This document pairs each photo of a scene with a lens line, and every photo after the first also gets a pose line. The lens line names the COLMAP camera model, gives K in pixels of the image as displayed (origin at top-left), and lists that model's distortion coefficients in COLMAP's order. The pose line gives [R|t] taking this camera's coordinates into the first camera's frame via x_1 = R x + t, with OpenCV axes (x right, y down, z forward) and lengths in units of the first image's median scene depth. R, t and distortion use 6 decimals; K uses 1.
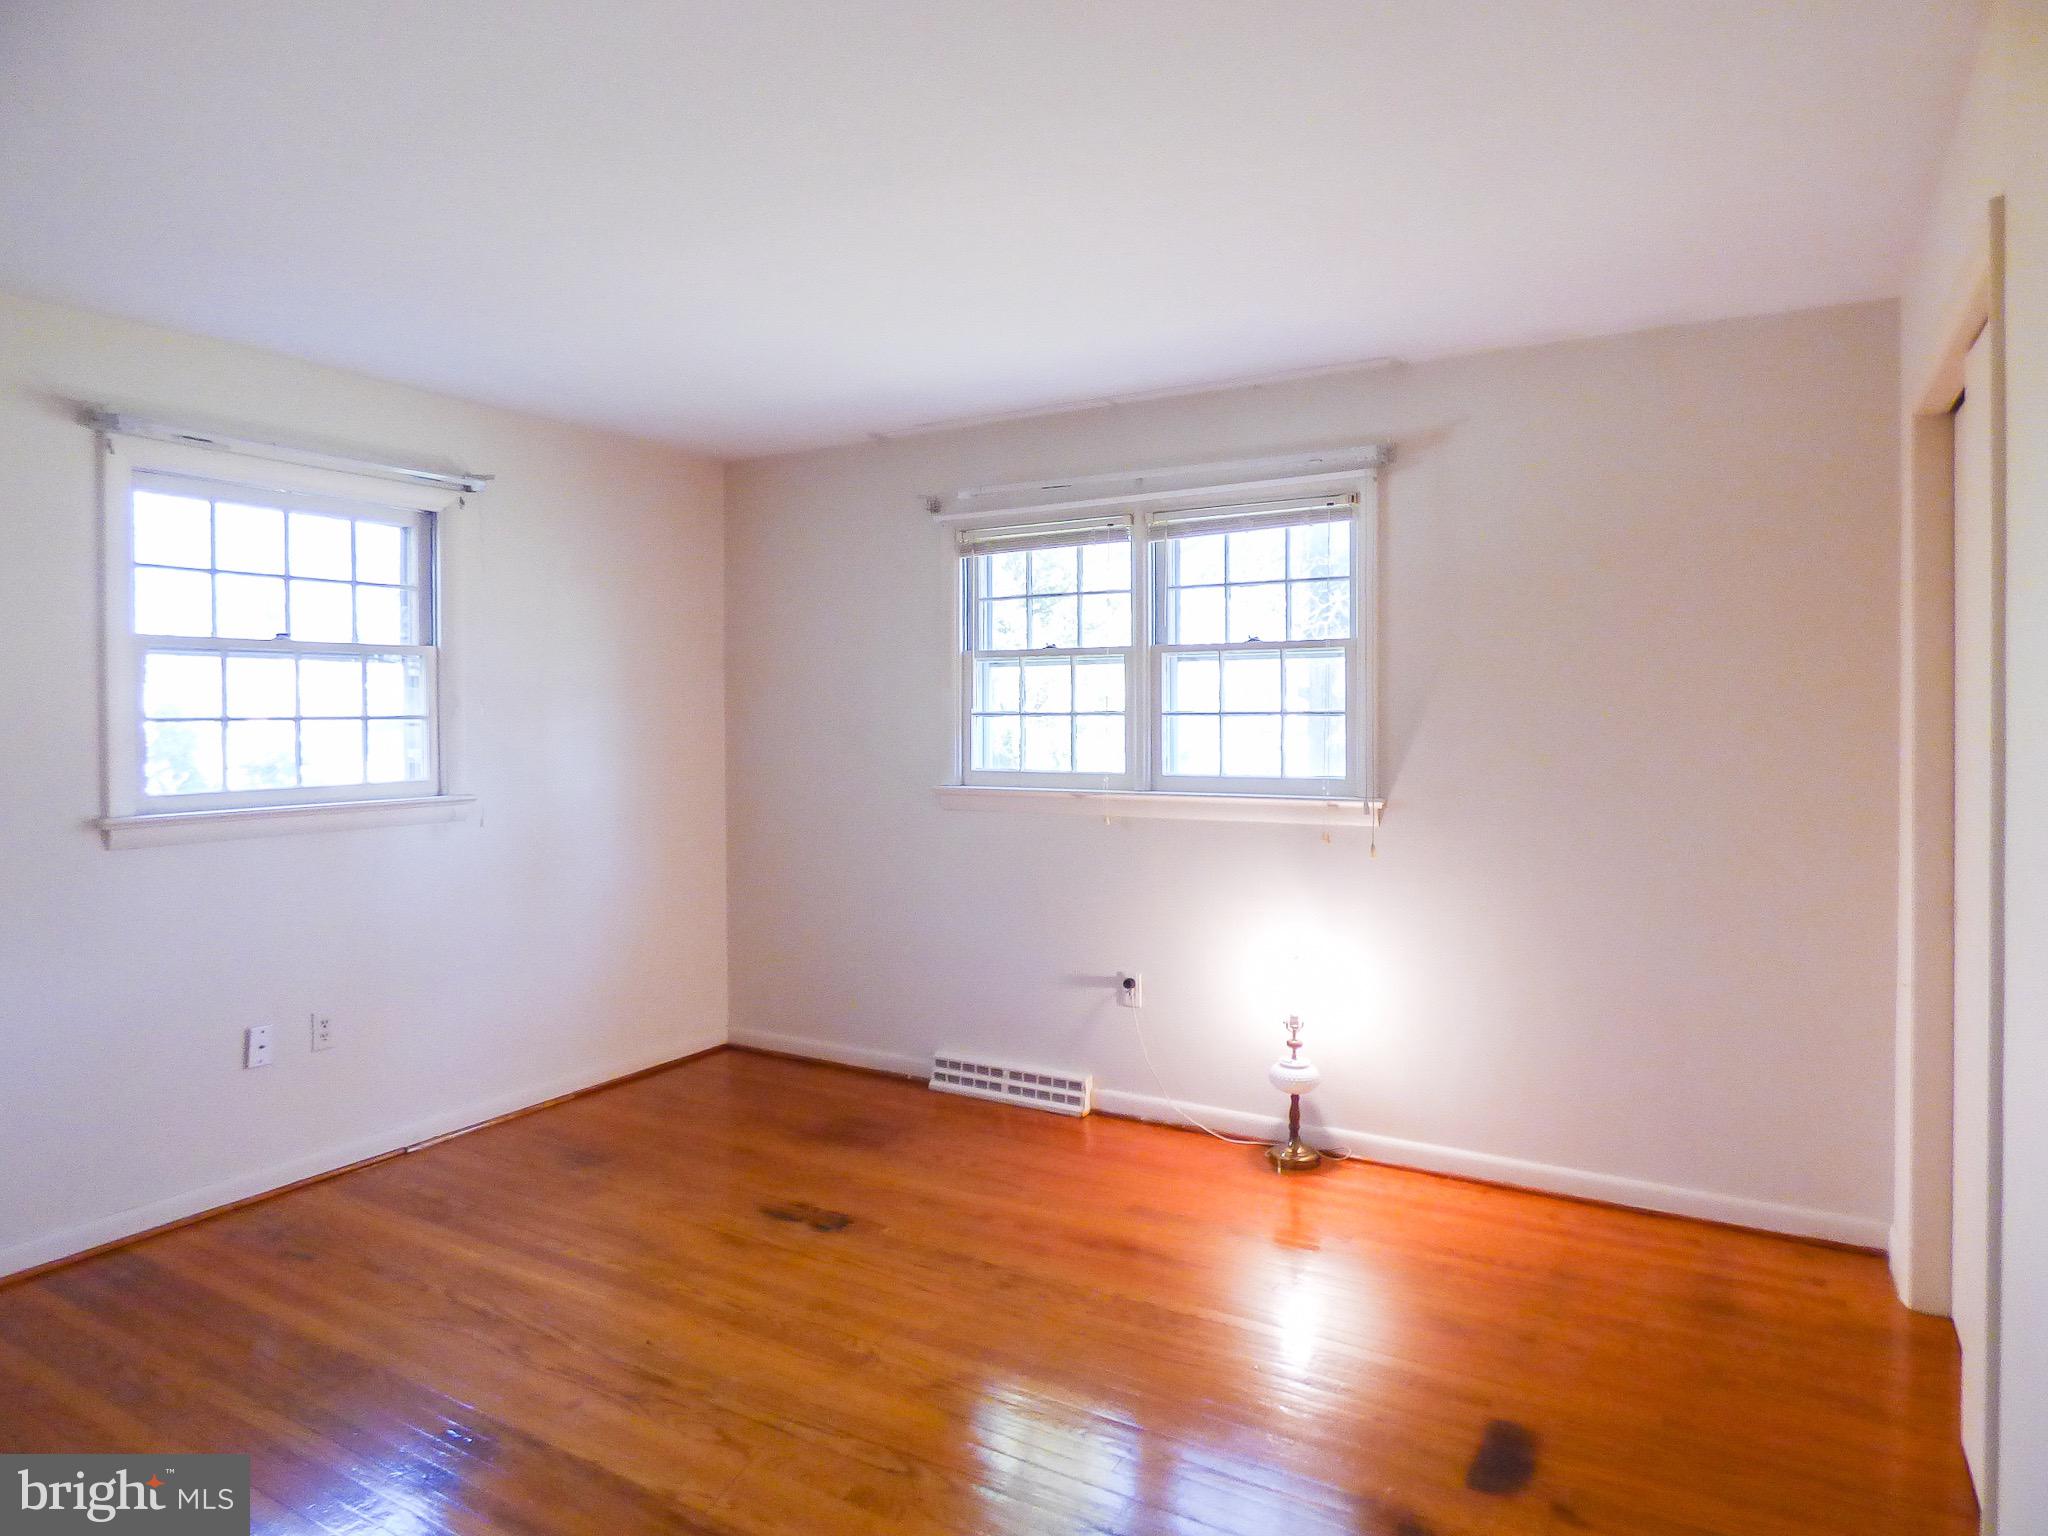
lens RADIAL K [[1251.2, 0, 1044.4], [0, 1251.2, 729.7], [0, 0, 1]] dist [-0.004828, -0.004701]
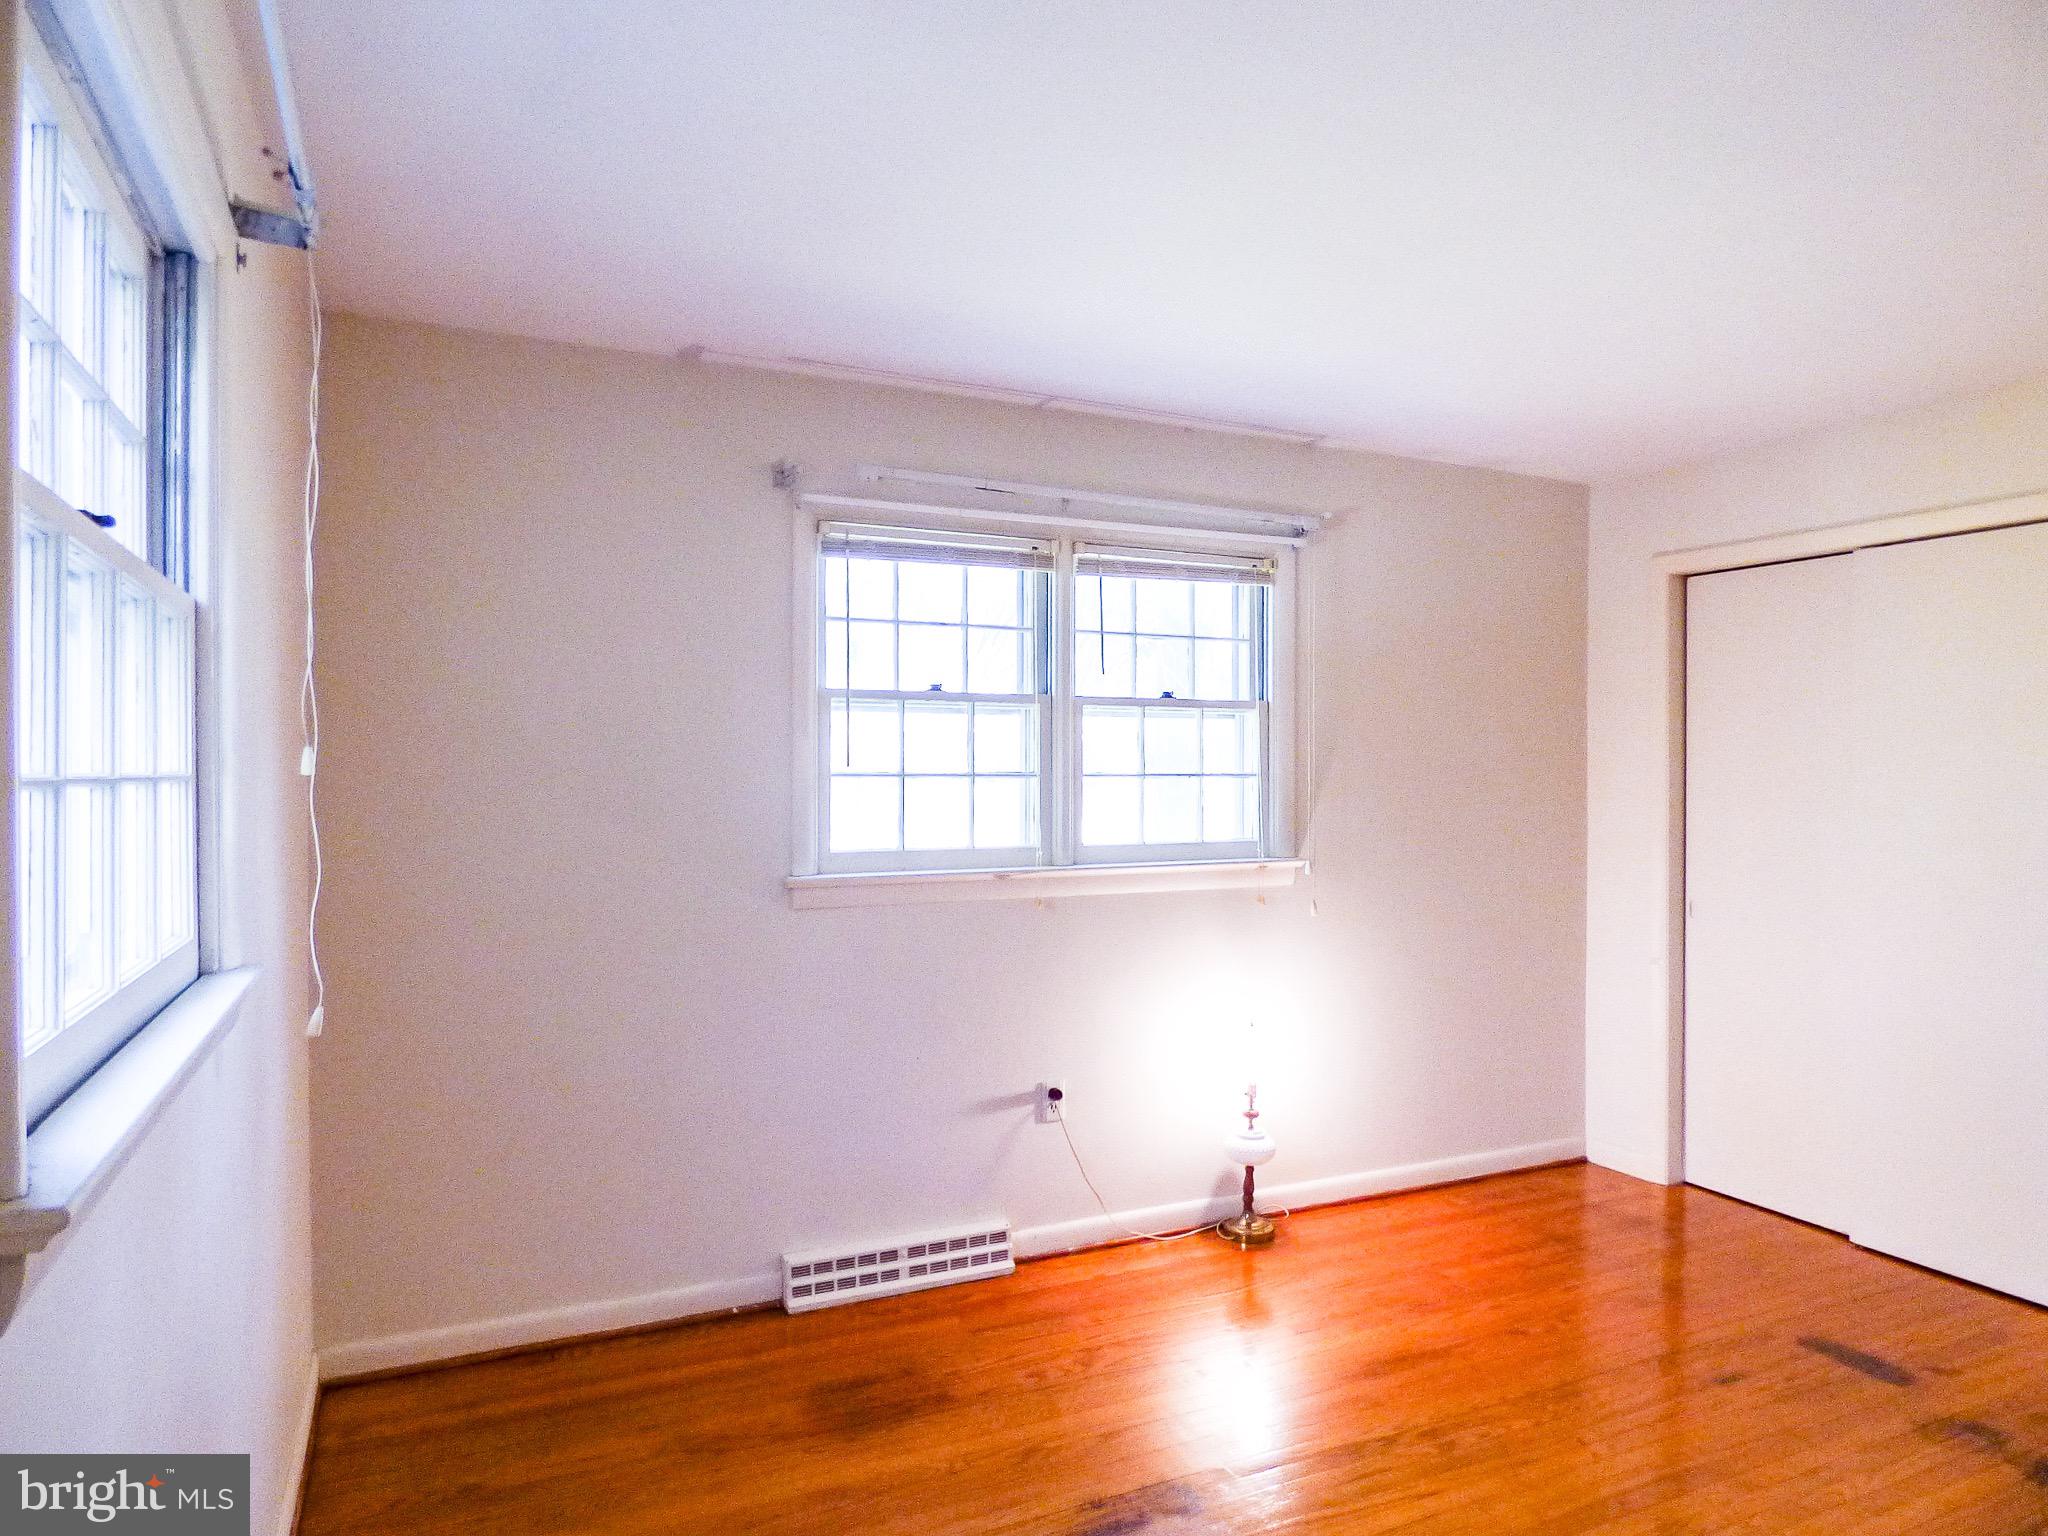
lens RADIAL K [[1251.2, 0, 1020.2], [0, 1251.2, 779.4], [0, 0, 1]] dist [-0.004828, -0.004701]
pose [[0.563986, -0.000536, 0.825784, -0.684228], [0.006481, 0.999972, -0.003776, -0.007271], [-0.825759, 0.007481, 0.563973, 0.576702]]
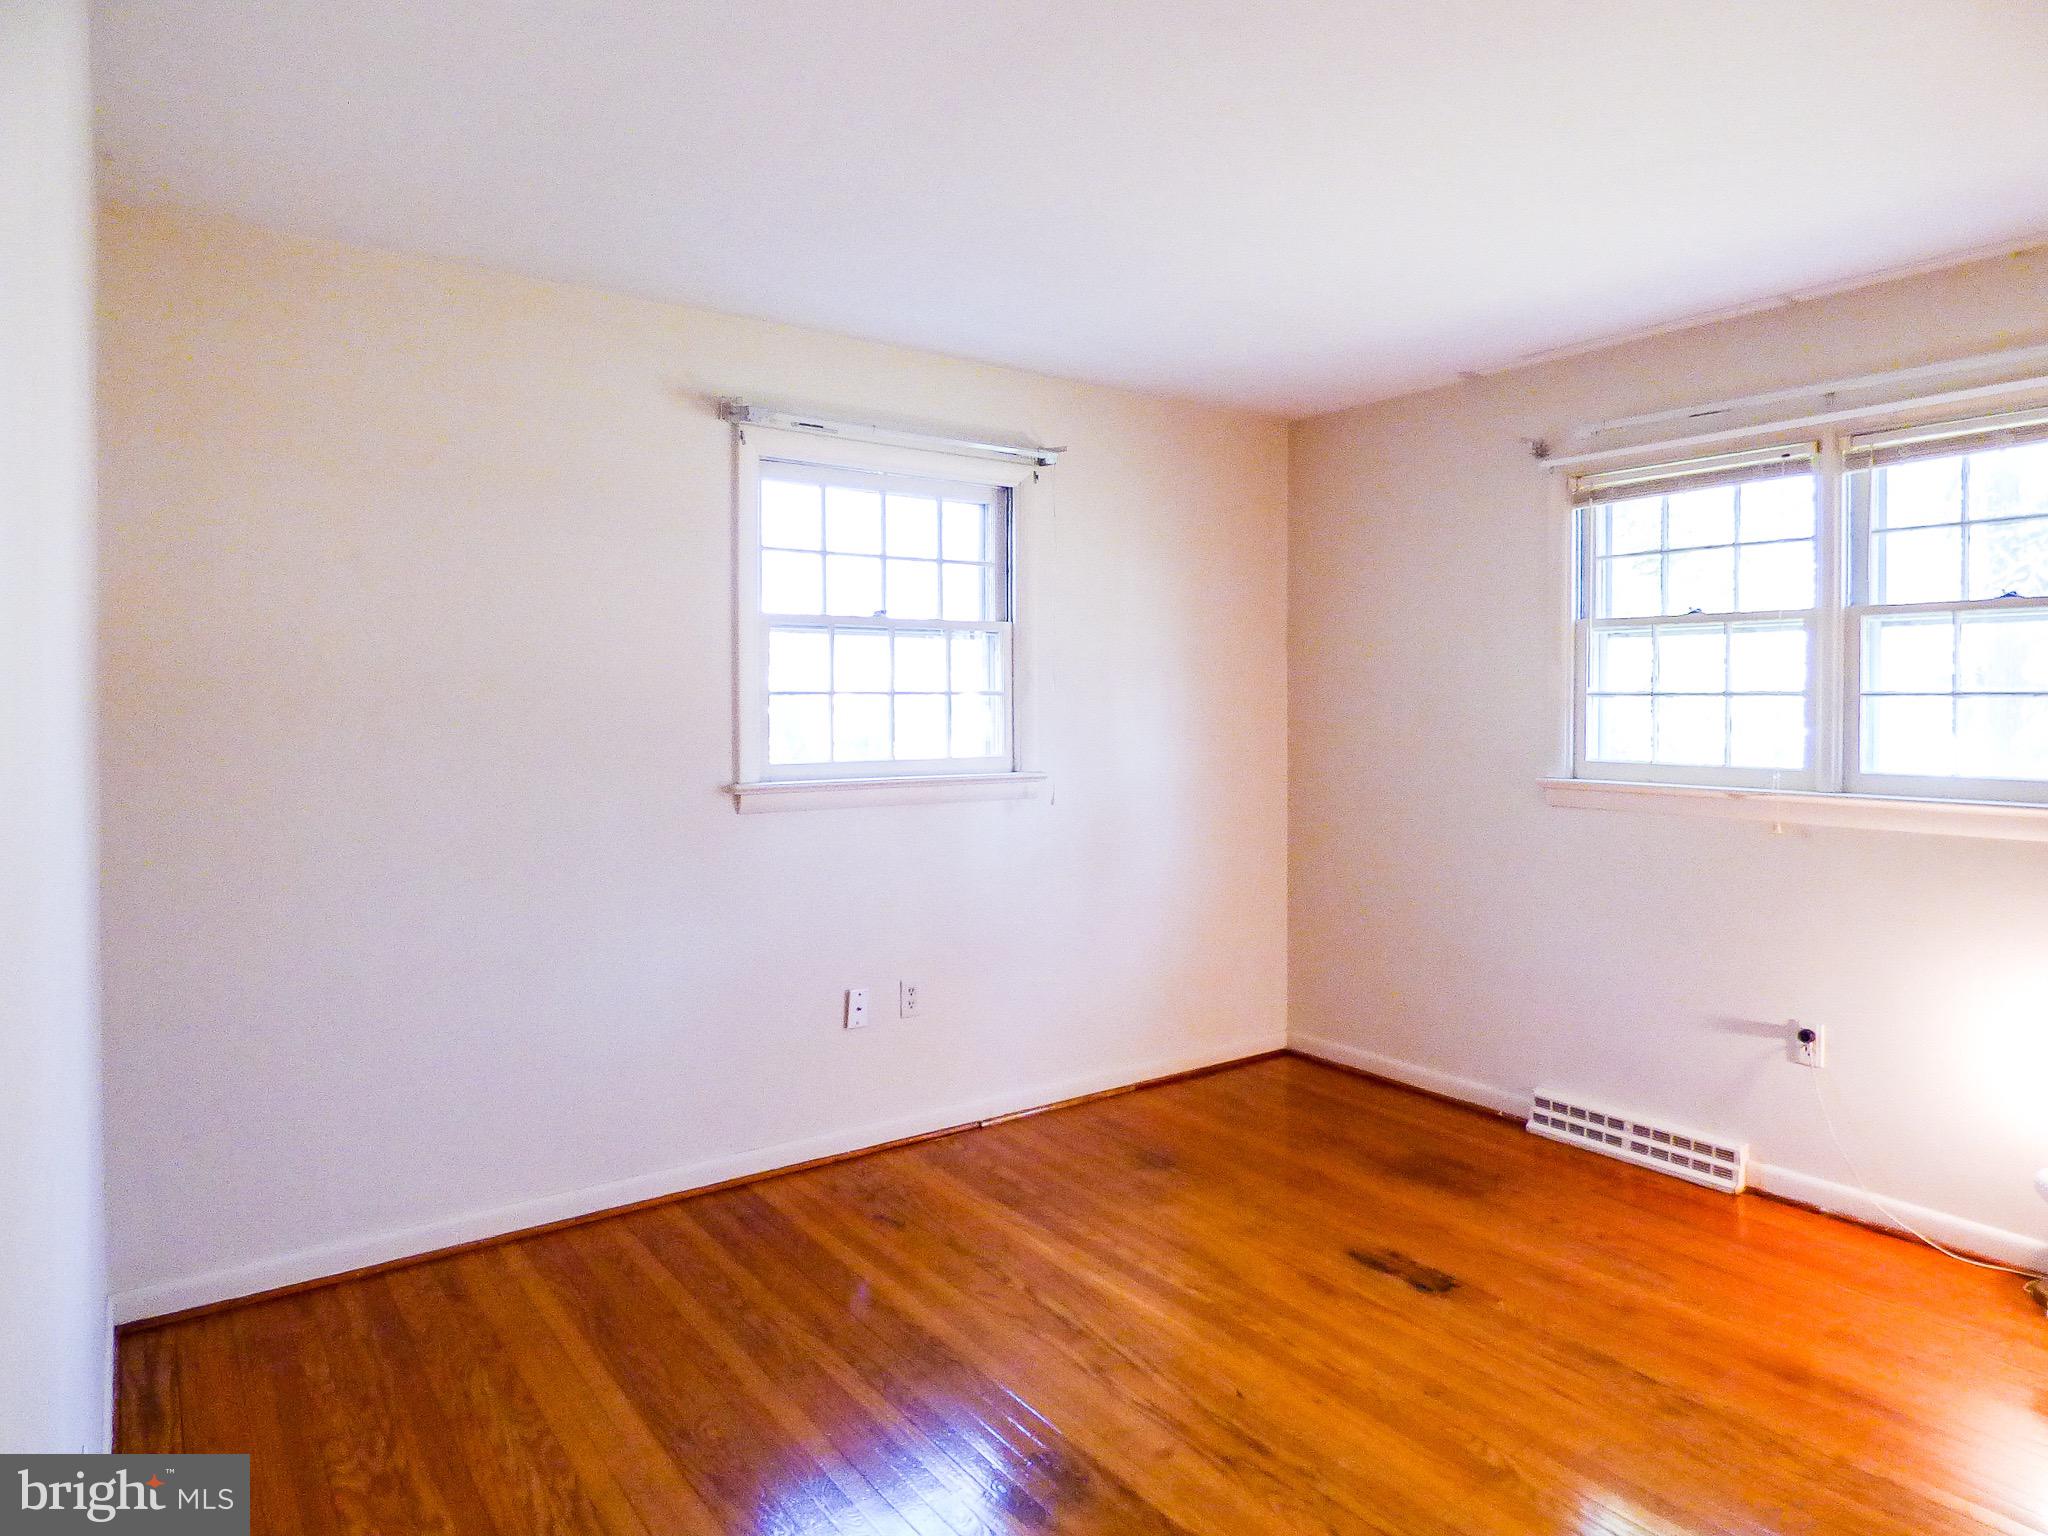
lens RADIAL K [[1251.2, 0, 1026.7], [0, 1251.2, 724.8], [0, 0, 1]] dist [-0.004828, -0.004701]
pose [[0.917047, 0.014651, -0.398510, -0.077654], [-0.011243, 0.999878, 0.010888, 0.003895], [0.398621, -0.005504, 0.917099, 0.090126]]
